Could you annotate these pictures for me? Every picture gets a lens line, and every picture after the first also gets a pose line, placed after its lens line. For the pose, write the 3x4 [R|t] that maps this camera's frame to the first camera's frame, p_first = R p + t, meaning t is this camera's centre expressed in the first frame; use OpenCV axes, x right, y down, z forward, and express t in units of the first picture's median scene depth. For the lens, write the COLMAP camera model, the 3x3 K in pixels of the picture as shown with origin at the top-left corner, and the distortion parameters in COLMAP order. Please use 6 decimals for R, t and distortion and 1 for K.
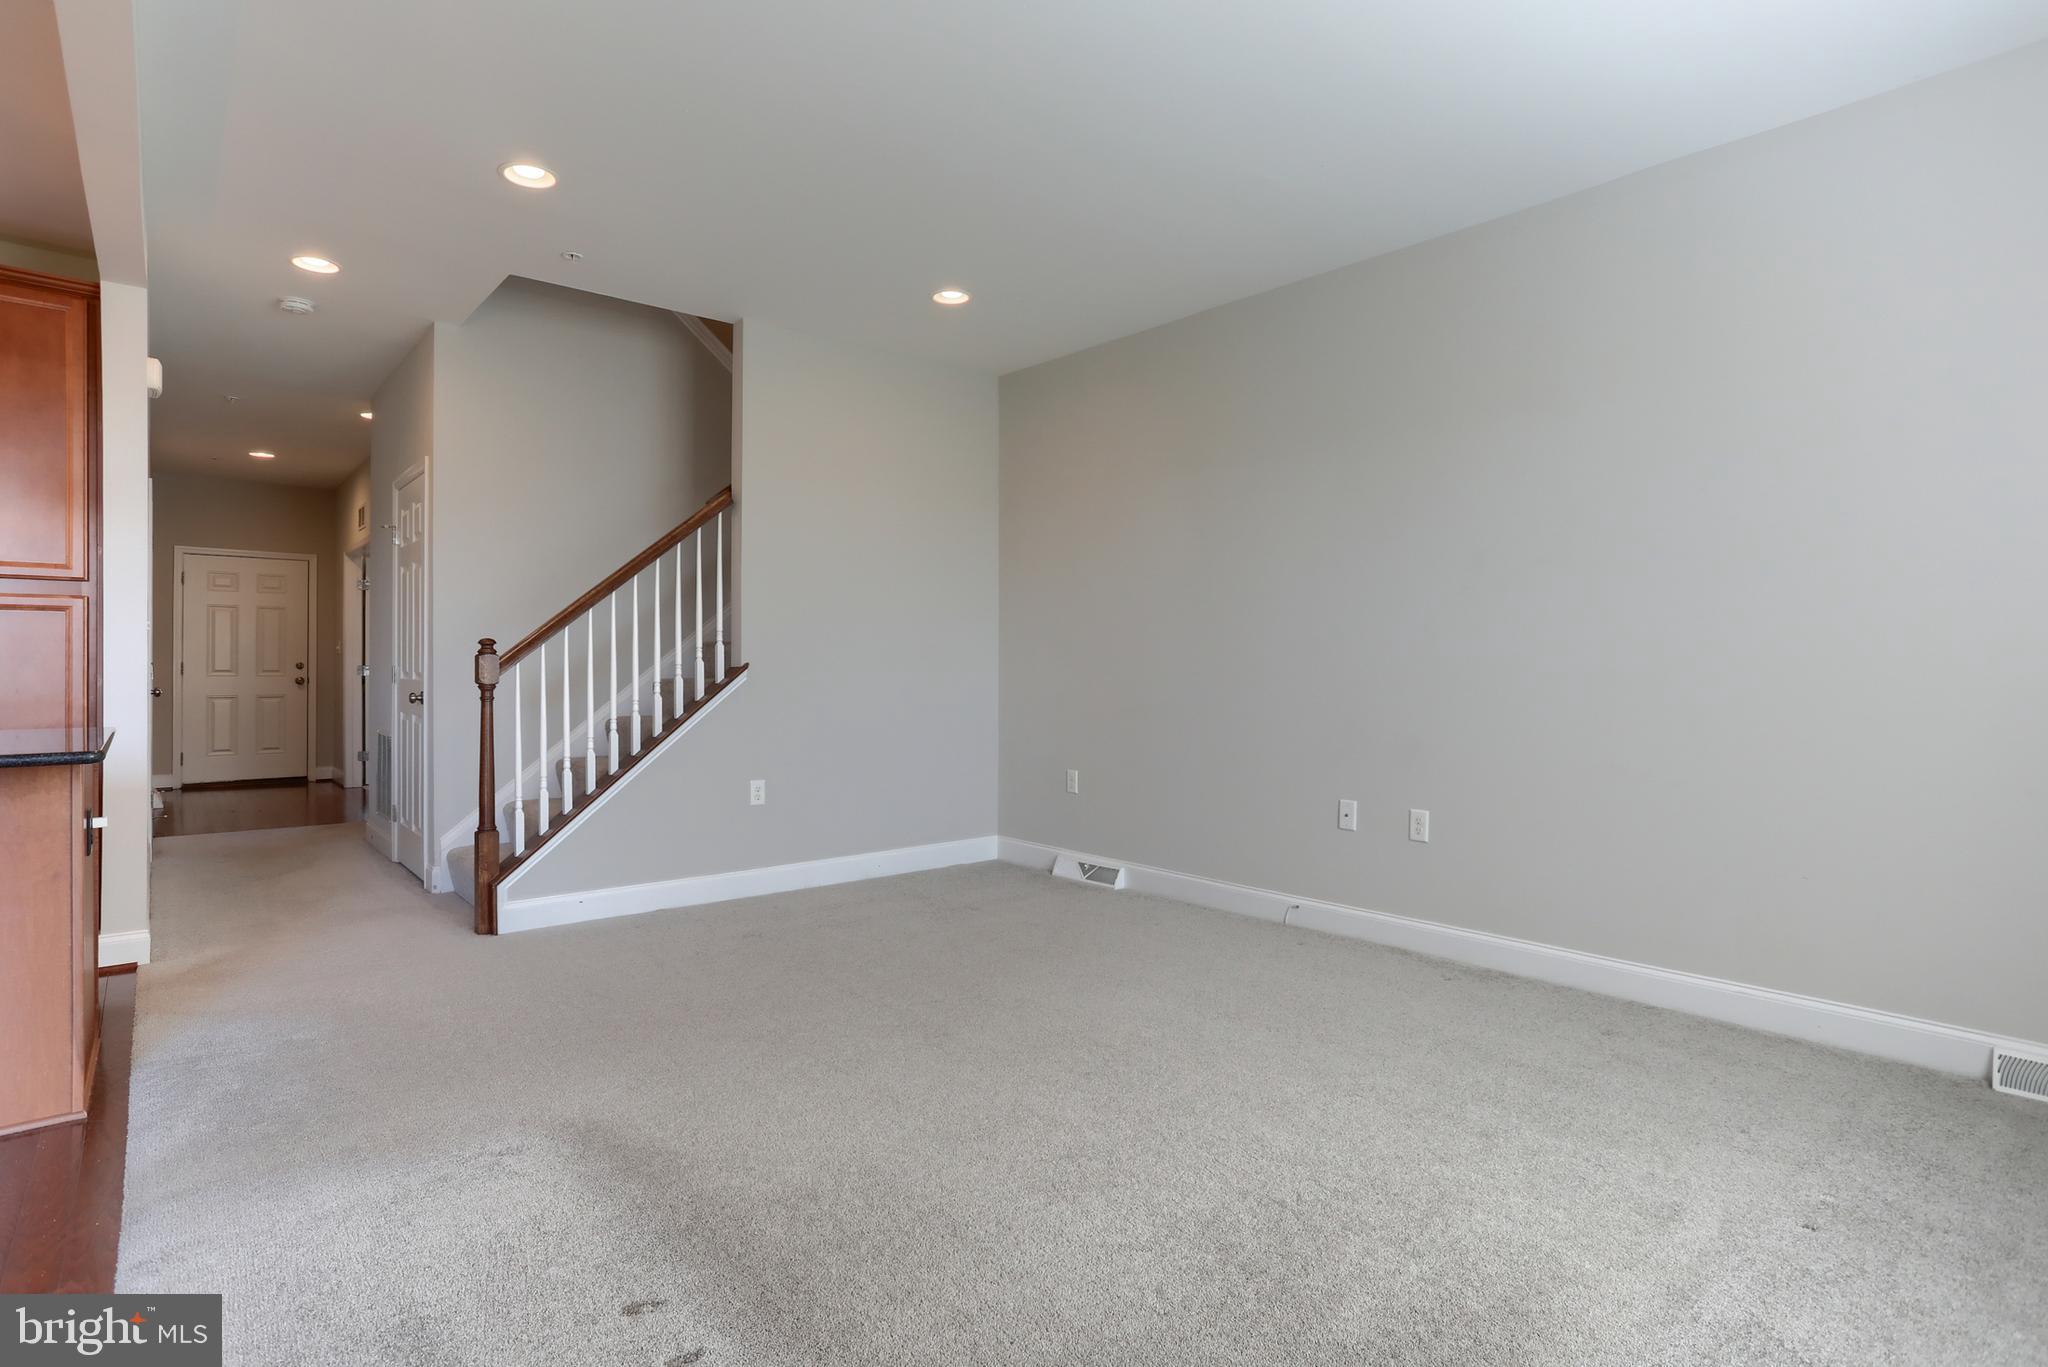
lens RADIAL K [[1040.9, 0, 1027.9], [0, 1040.9, 666.4], [0, 0, 1]] dist [-0.059573, 0.039113]
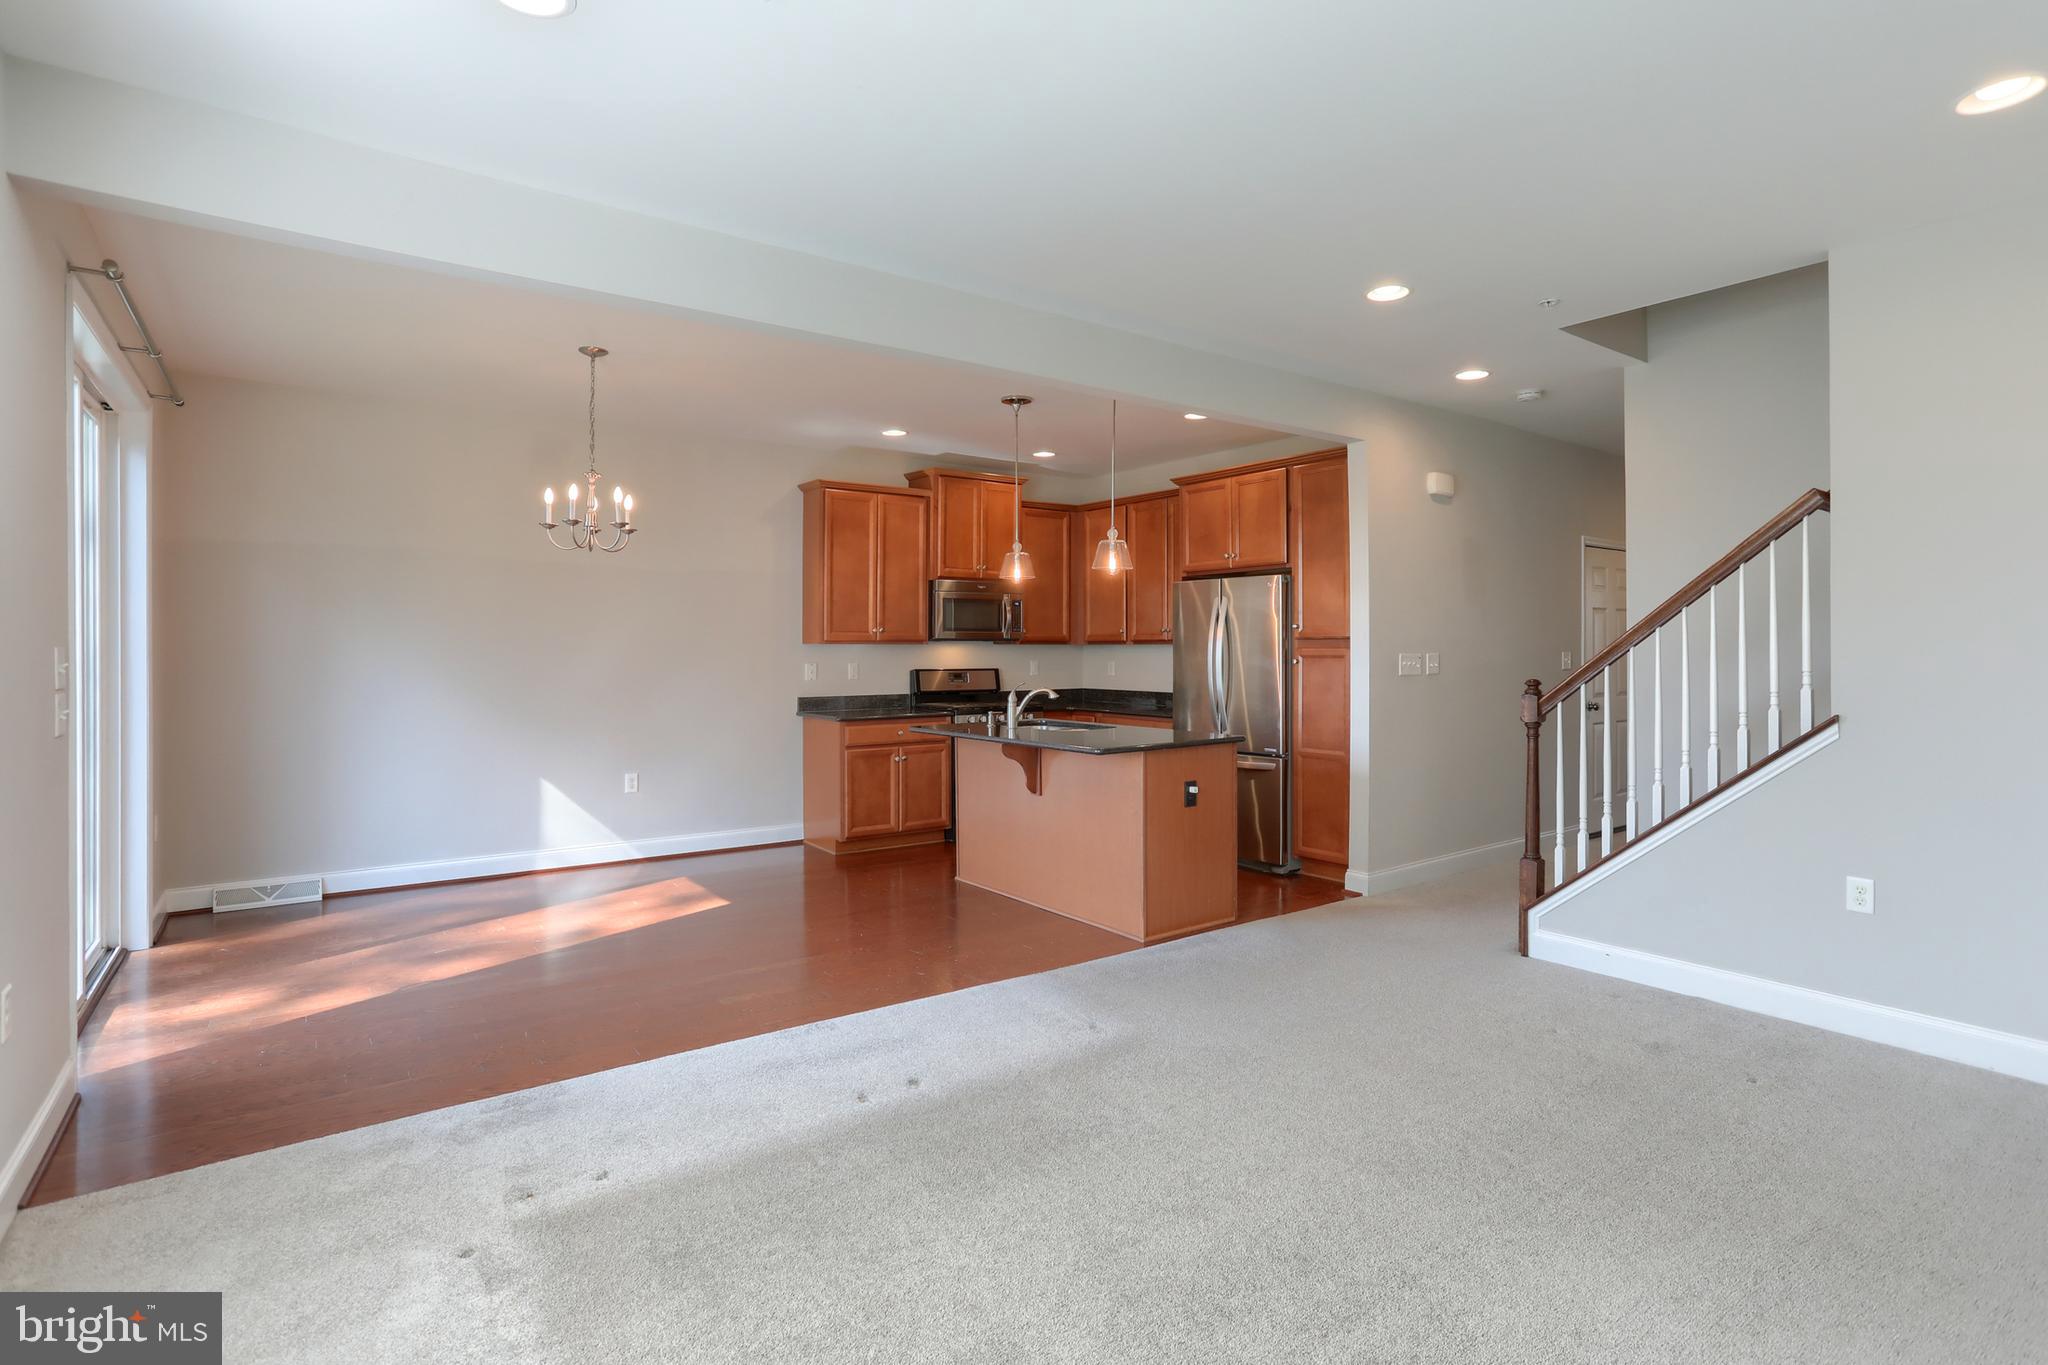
lens RADIAL K [[1030.9, 0, 1016.6], [0, 1030.9, 658.5], [0, 0, 1]] dist [-0.057971, 0.046487]
pose [[-0.088987, 0.008522, -0.995996, 0.438679], [0.001075, 0.999964, 0.008460, -0.044536], [0.996032, -0.000318, -0.088993, 0.419579]]
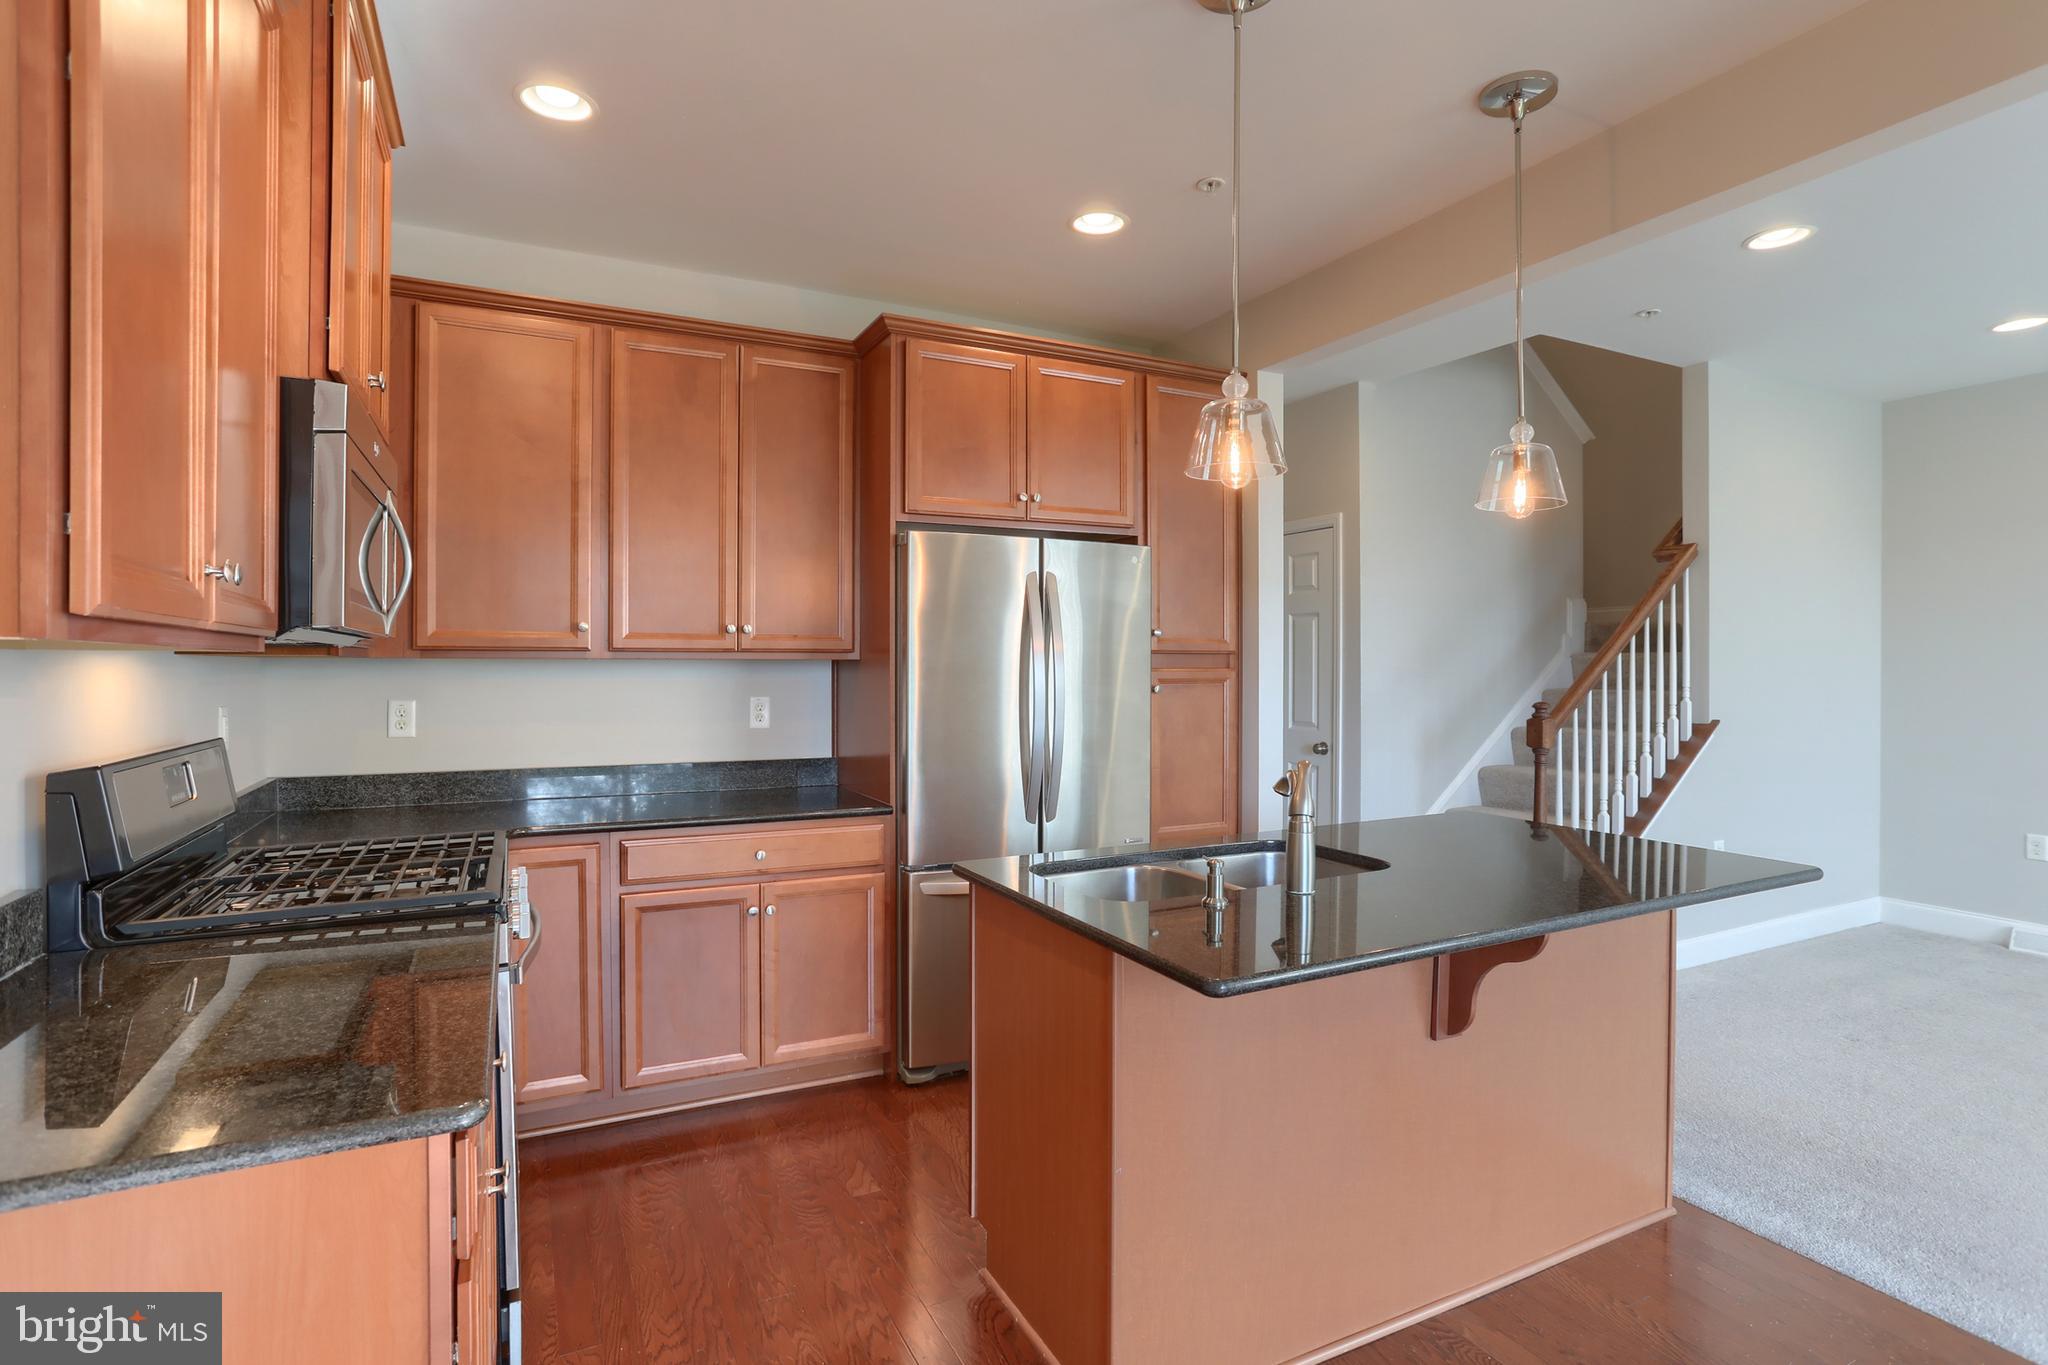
lens RADIAL K [[1035.2, 0, 1055.7], [0, 1035.2, 677.4], [0, 0, 1]] dist [-0.061357, 0.038719]
pose [[0.975047, 0.000165, -0.221997, -0.575097], [0.001852, 0.999959, 0.008877, -0.046034], [0.221989, -0.009066, 0.975007, -0.055103]]
